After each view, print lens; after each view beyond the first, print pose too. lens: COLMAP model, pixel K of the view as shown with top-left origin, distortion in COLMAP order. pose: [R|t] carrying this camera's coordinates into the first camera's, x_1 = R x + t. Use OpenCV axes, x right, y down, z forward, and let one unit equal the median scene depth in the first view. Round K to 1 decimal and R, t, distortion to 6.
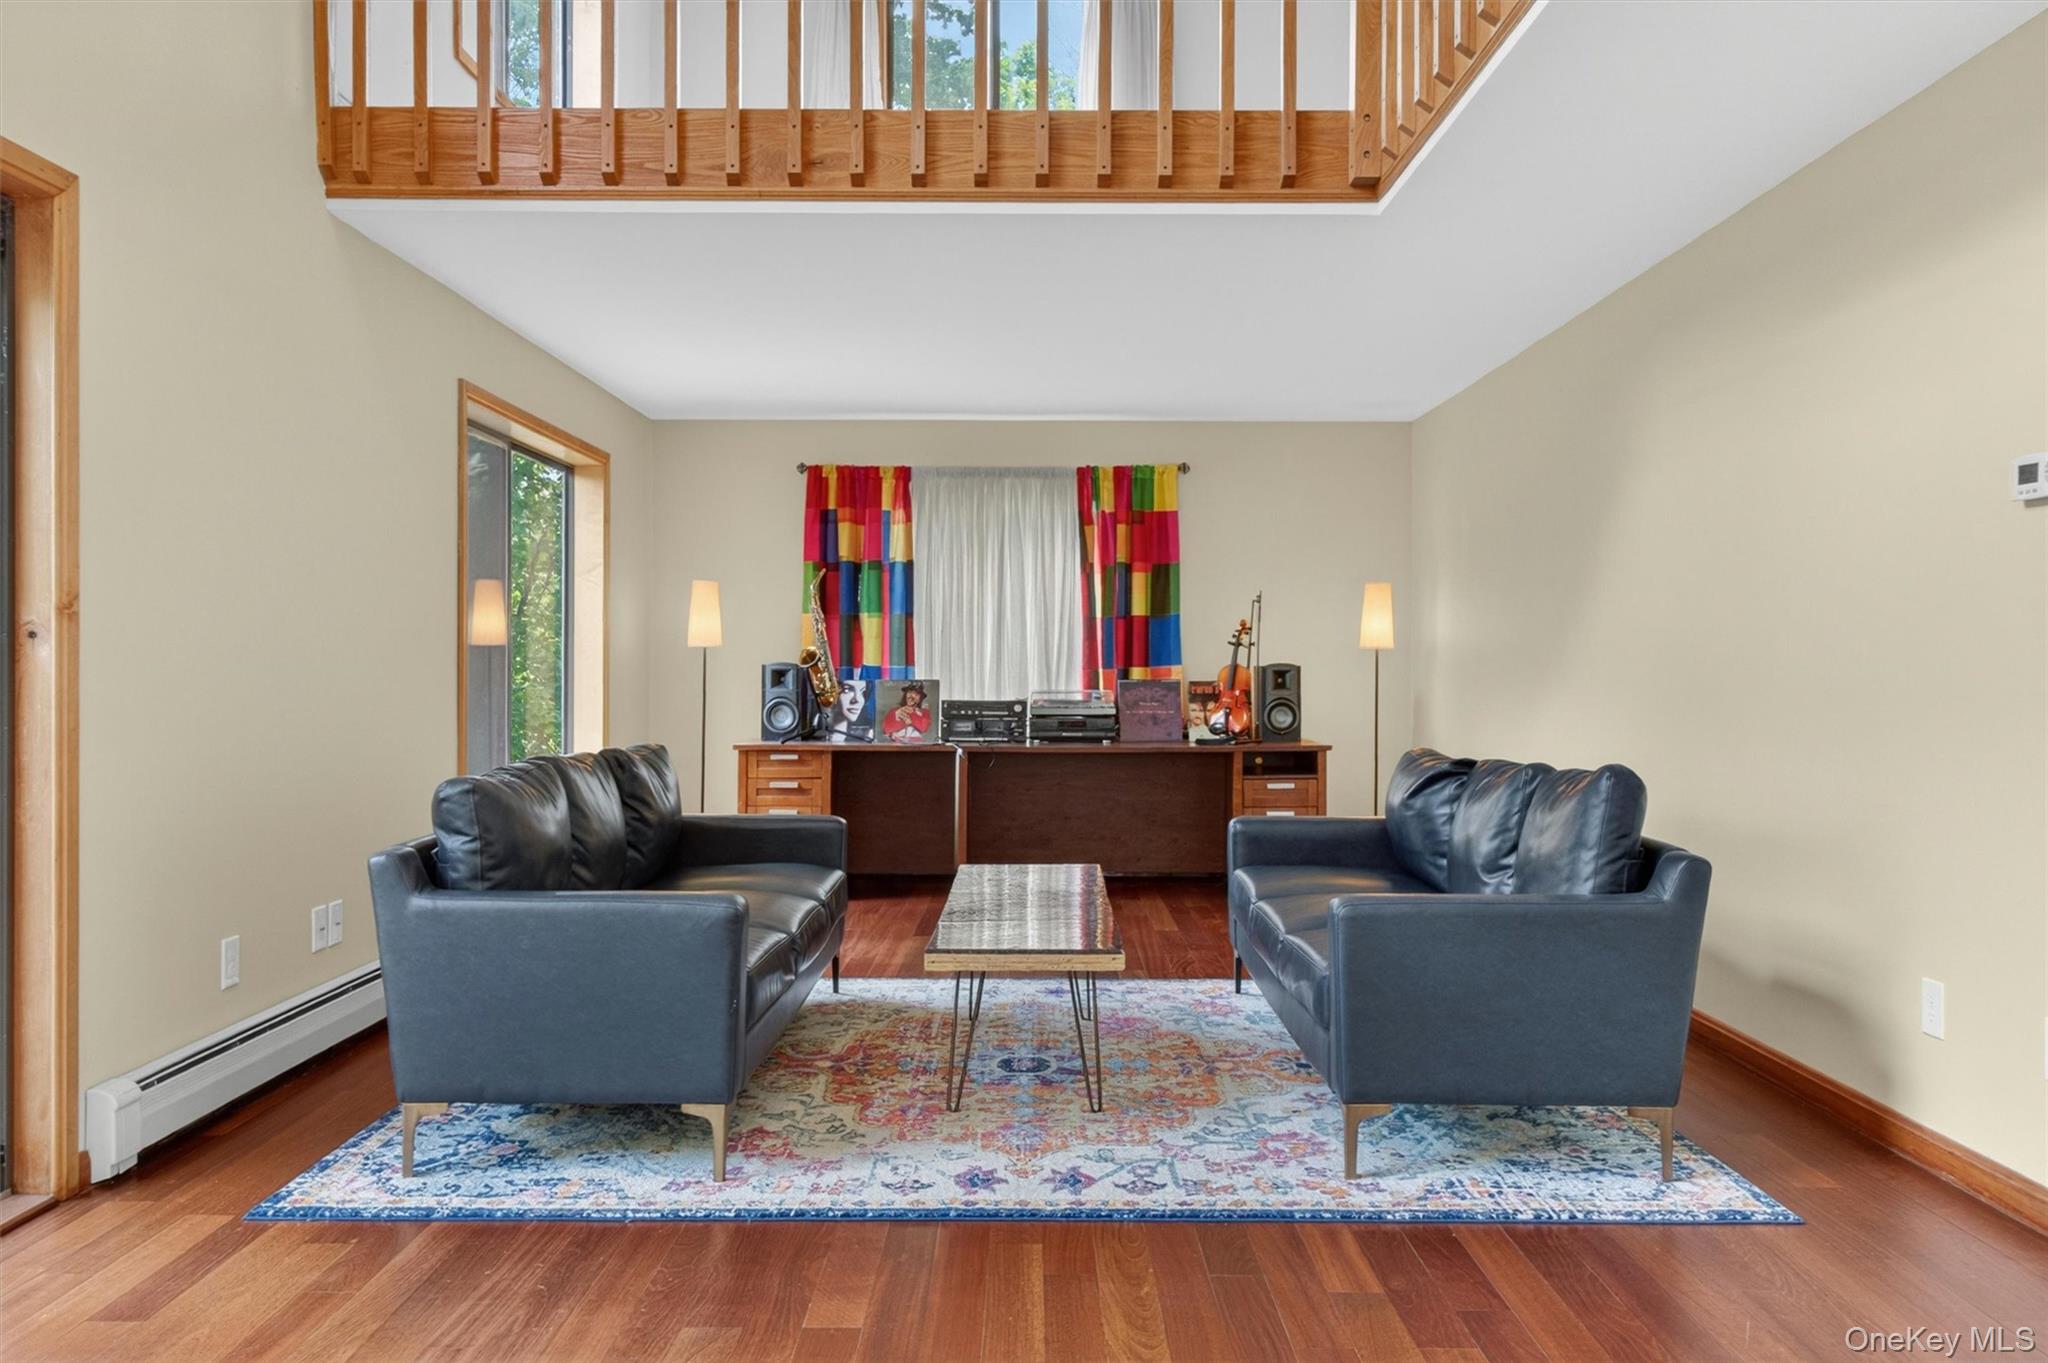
lens RADIAL K [[1552.5, 0, 1029.7], [0, 1552.5, 676.2], [0, 0, 1]] dist [0.023849, -0.005543]
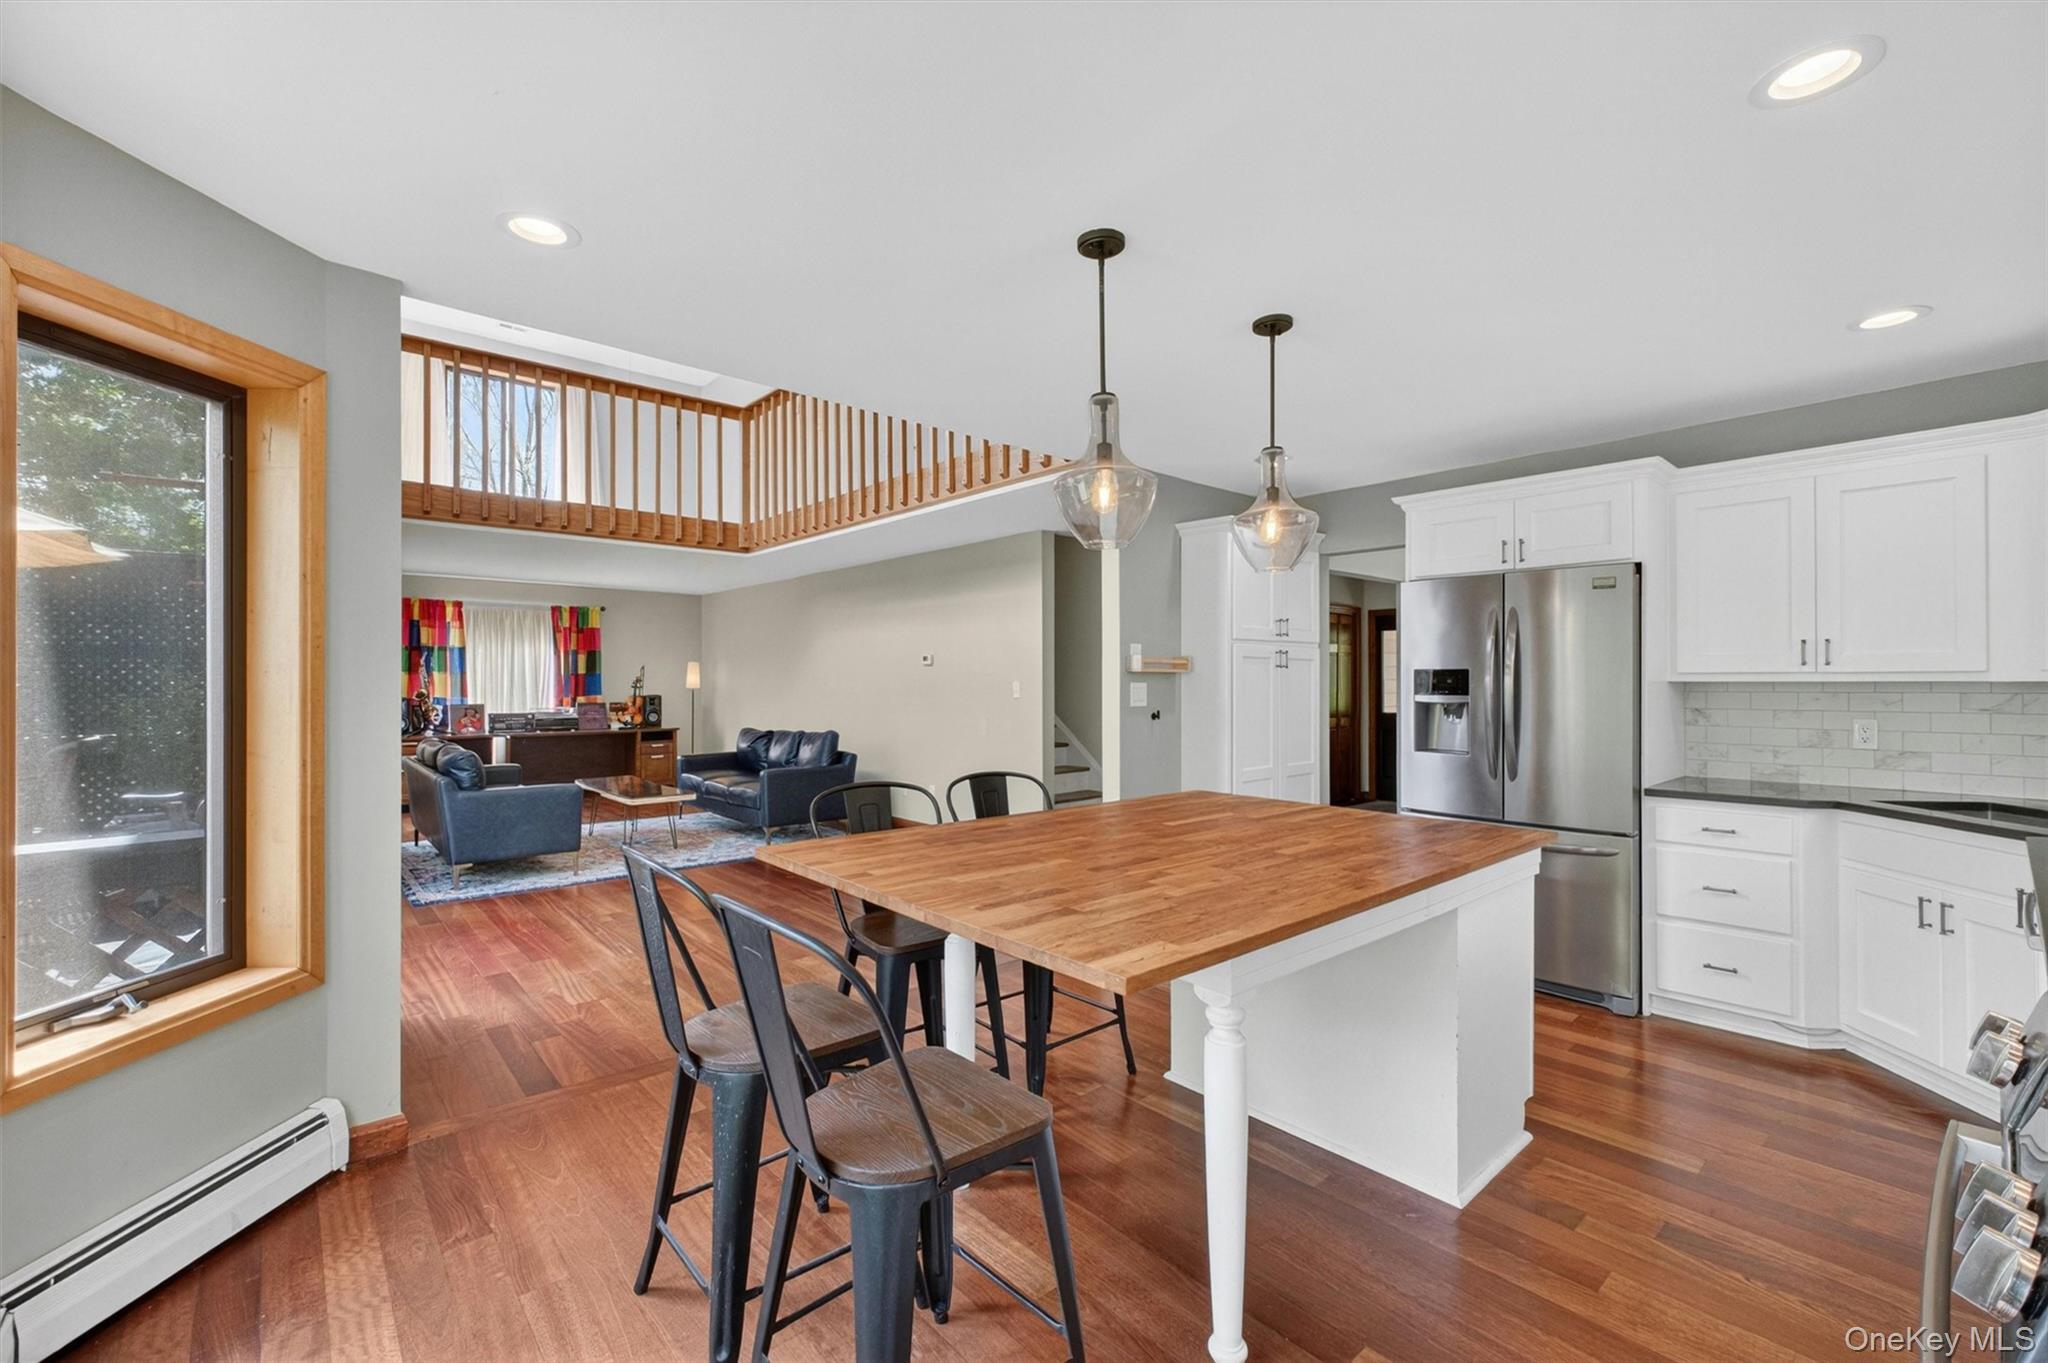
lens RADIAL K [[869.5, 0, 1031.0], [0, 869.5, 682.5], [0, 0, 1]] dist [0.000160, -0.000585]
pose [[0.753741, -0.002694, 0.657166, -0.276106], [0.003484, 0.999994, 0.000103, -0.024784], [-0.657162, 0.002212, 0.753746, -0.383317]]
